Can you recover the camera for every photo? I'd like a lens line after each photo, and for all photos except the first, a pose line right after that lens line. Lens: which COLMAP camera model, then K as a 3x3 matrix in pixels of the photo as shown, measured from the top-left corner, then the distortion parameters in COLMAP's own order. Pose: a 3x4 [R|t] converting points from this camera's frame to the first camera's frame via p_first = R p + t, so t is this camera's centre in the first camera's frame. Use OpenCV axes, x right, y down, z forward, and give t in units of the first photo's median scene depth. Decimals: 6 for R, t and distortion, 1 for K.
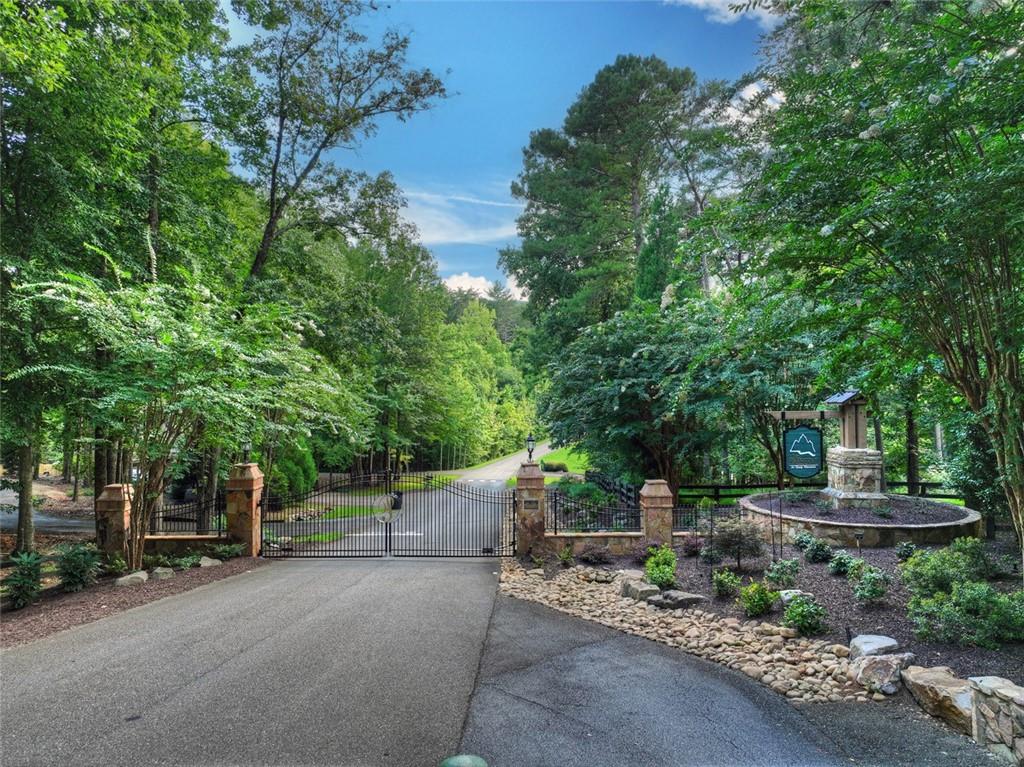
lens RADIAL K [[720.1, 0, 511.8], [0, 720.1, 386.1], [0, 0, 1]] dist [0.003795, -0.000755]
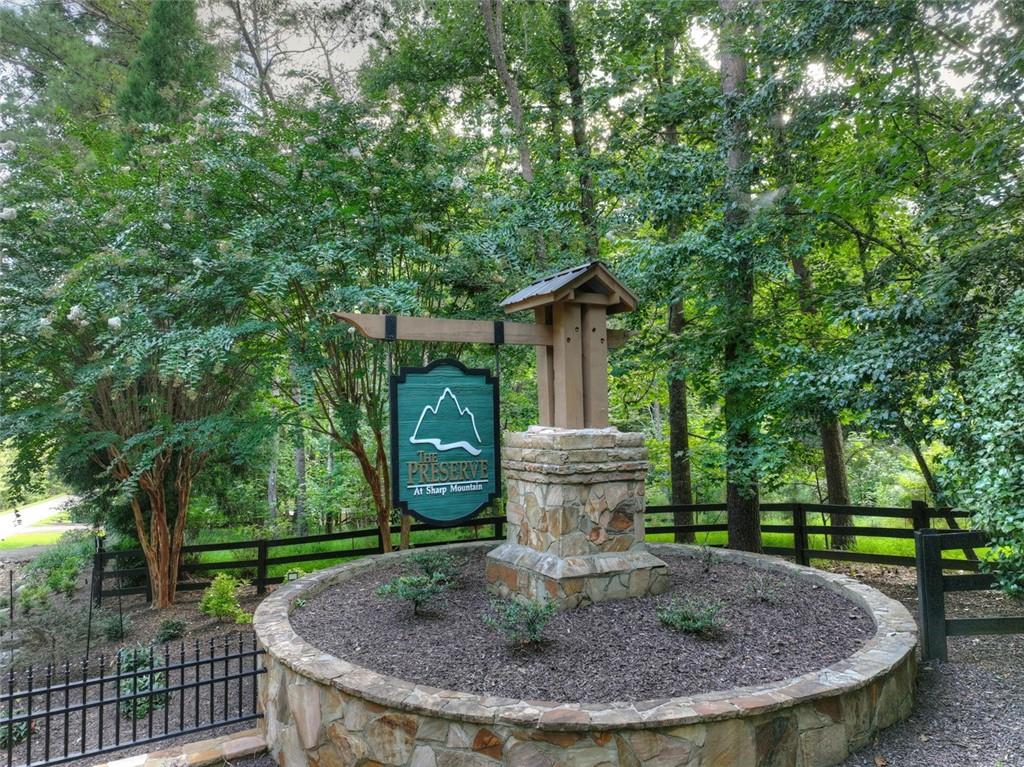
lens RADIAL K [[720.1, 0, 511.1], [0, 720.1, 382.6], [0, 0, 1]] dist [0.003795, -0.000755]
pose [[0.863641, 0.019316, 0.503736, 0.267343], [0.007279, 0.998684, -0.050773, 0.081858], [-0.504054, 0.047517, 0.862364, 0.710702]]
